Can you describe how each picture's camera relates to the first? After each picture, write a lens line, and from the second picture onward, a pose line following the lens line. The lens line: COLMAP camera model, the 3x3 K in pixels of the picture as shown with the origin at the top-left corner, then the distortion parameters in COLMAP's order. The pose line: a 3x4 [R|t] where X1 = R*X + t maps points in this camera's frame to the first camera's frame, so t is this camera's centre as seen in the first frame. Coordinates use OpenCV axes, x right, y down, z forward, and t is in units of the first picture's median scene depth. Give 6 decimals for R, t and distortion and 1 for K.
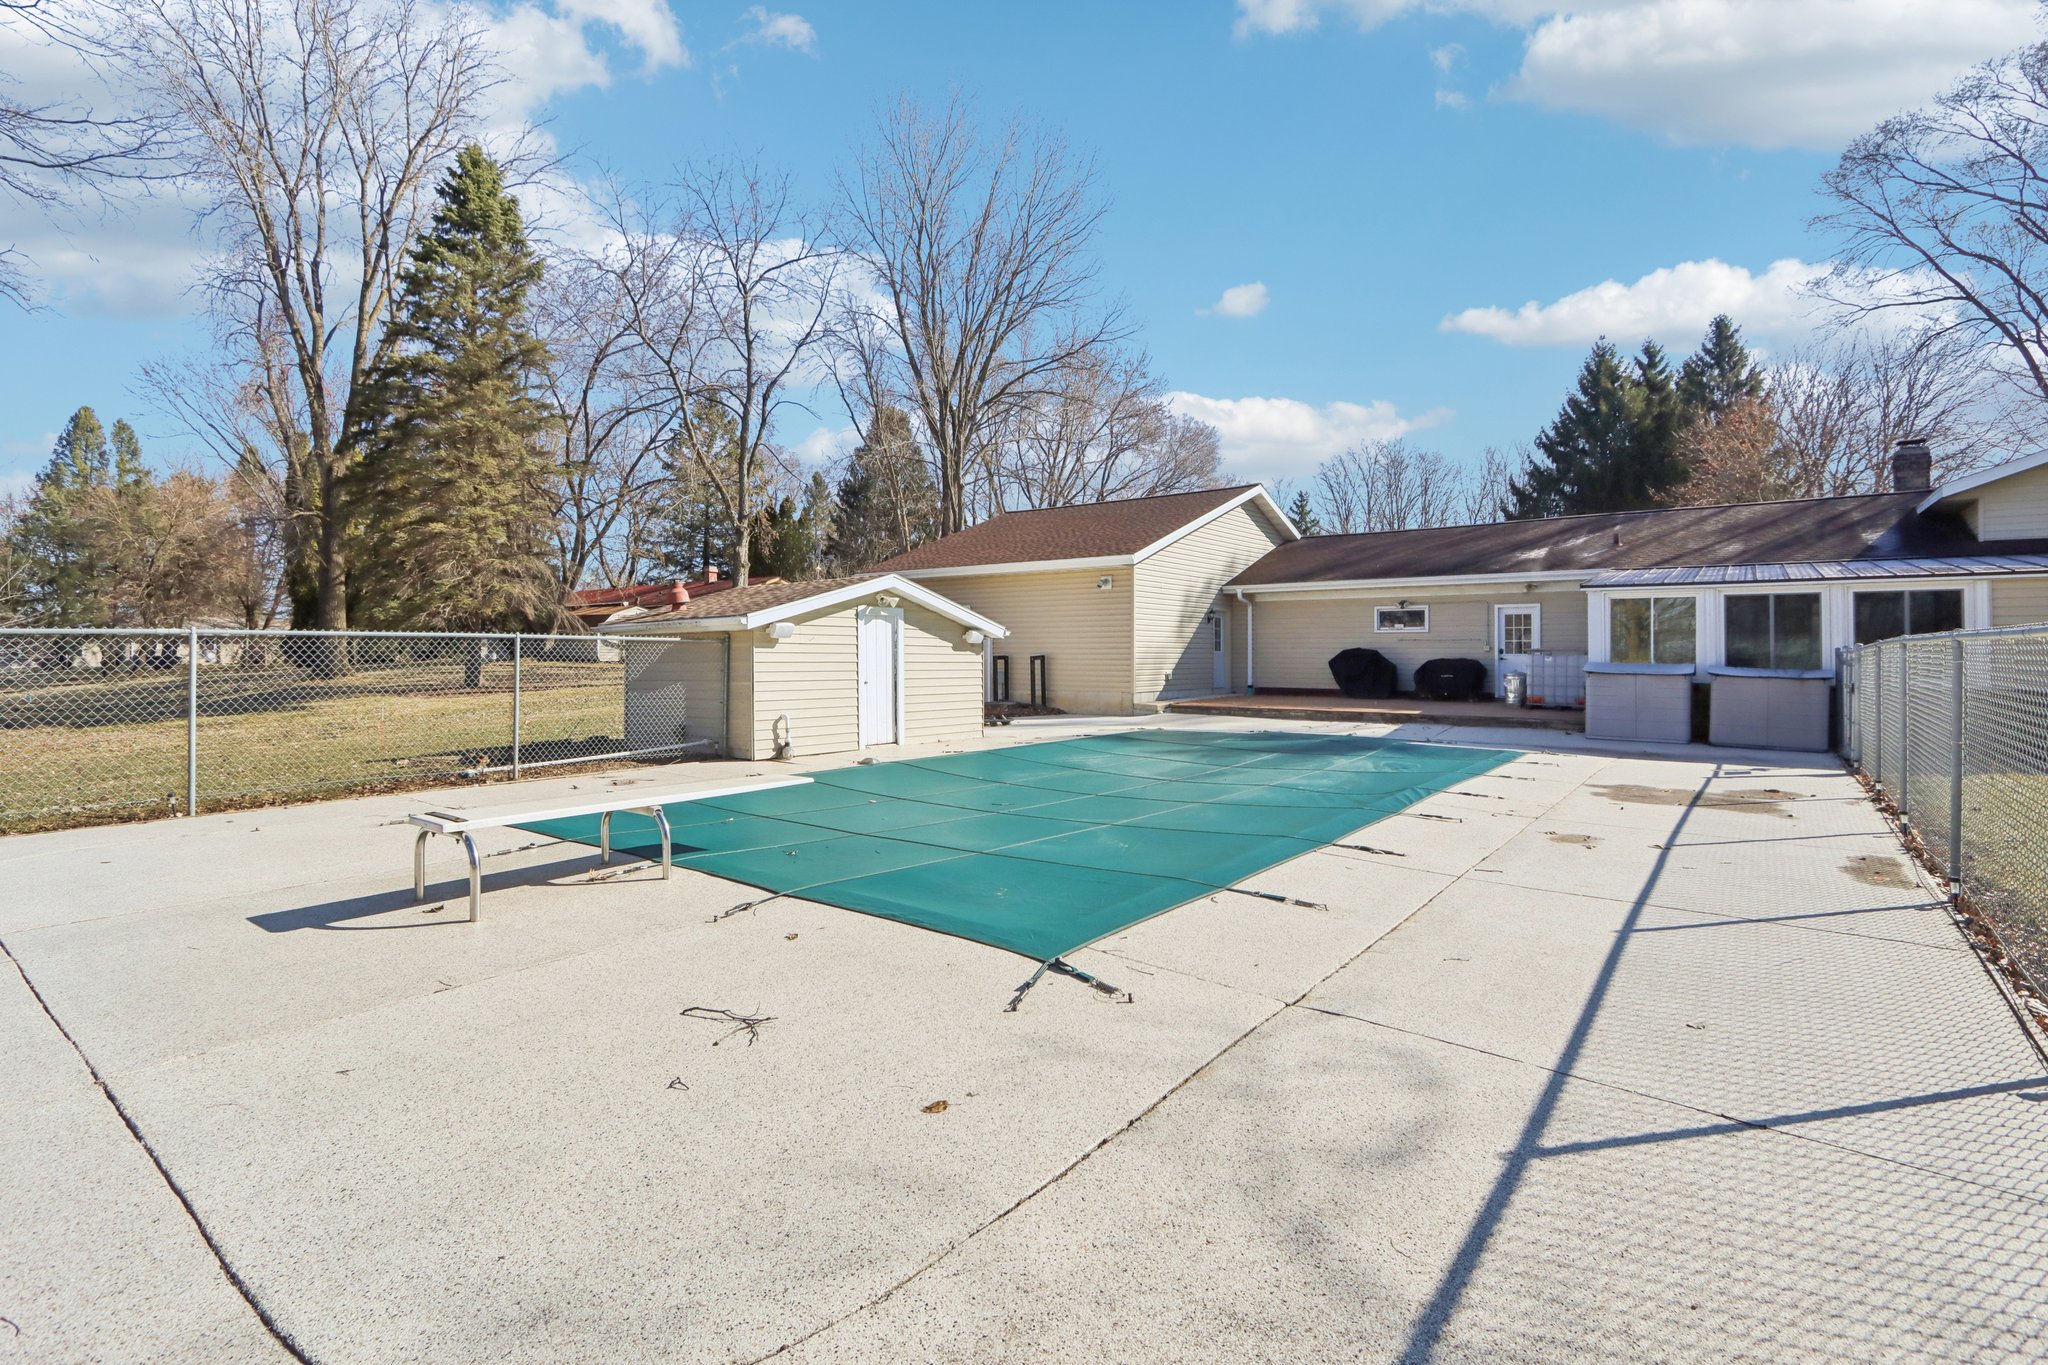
lens RADIAL K [[958.8, 0, 1022.3], [0, 958.8, 659.1], [0, 0, 1]] dist [-0.004525, -0.000065]
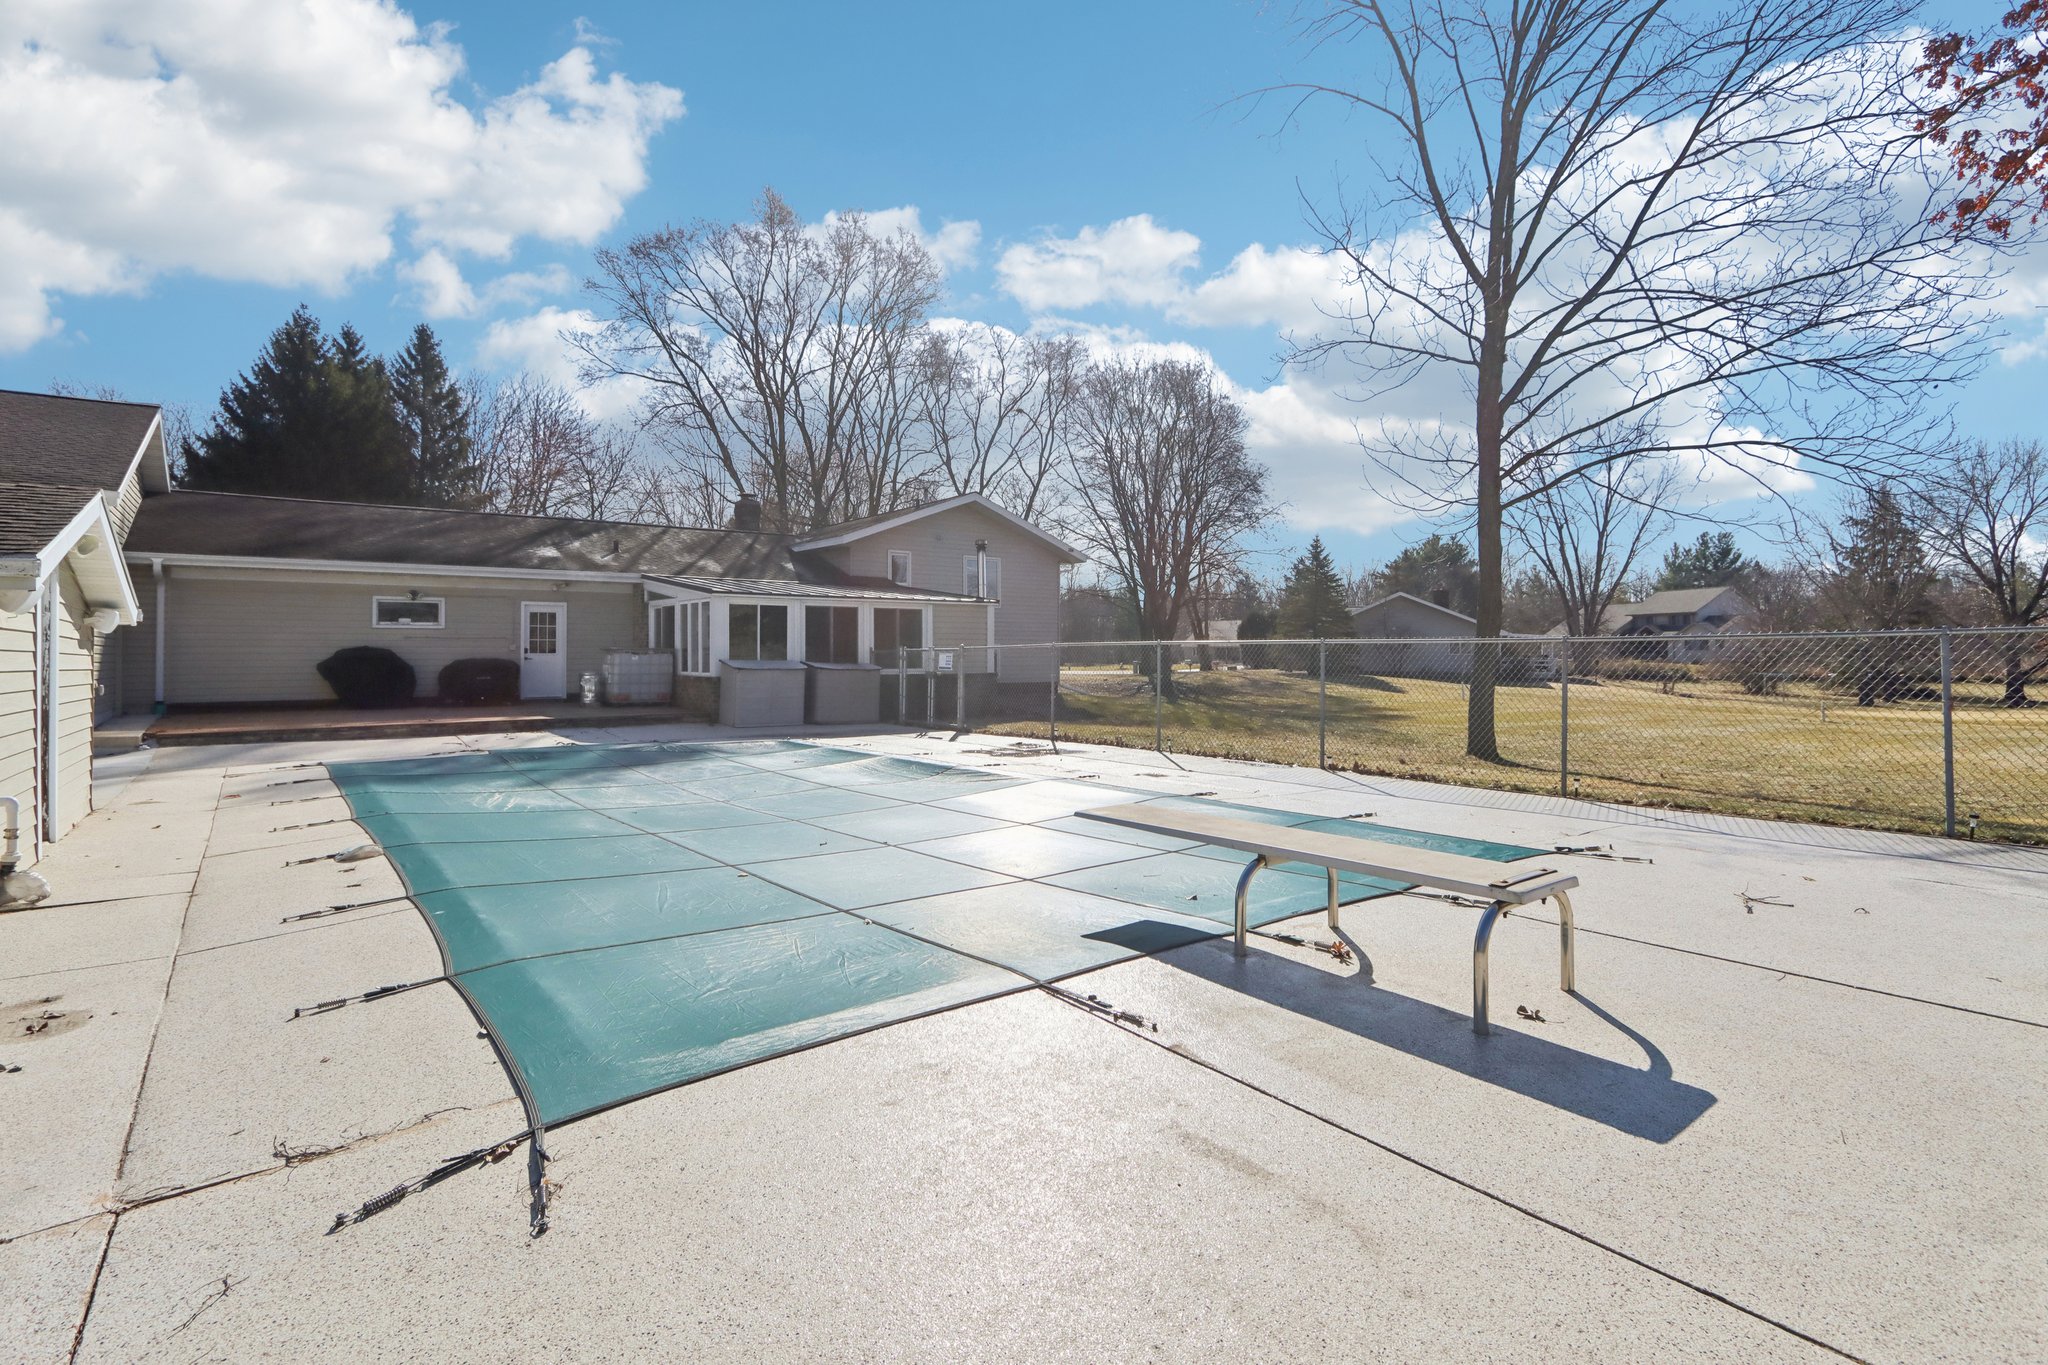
lens RADIAL K [[998.0, 0, 1017.6], [0, 998.0, 644.7], [0, 0, 1]] dist [-0.000944, -0.000104]
pose [[0.271997, 0.006668, 0.962275, -0.236341], [0.010078, 0.999901, -0.009778, 0.000420], [-0.962245, 0.012357, 0.271903, 0.196645]]
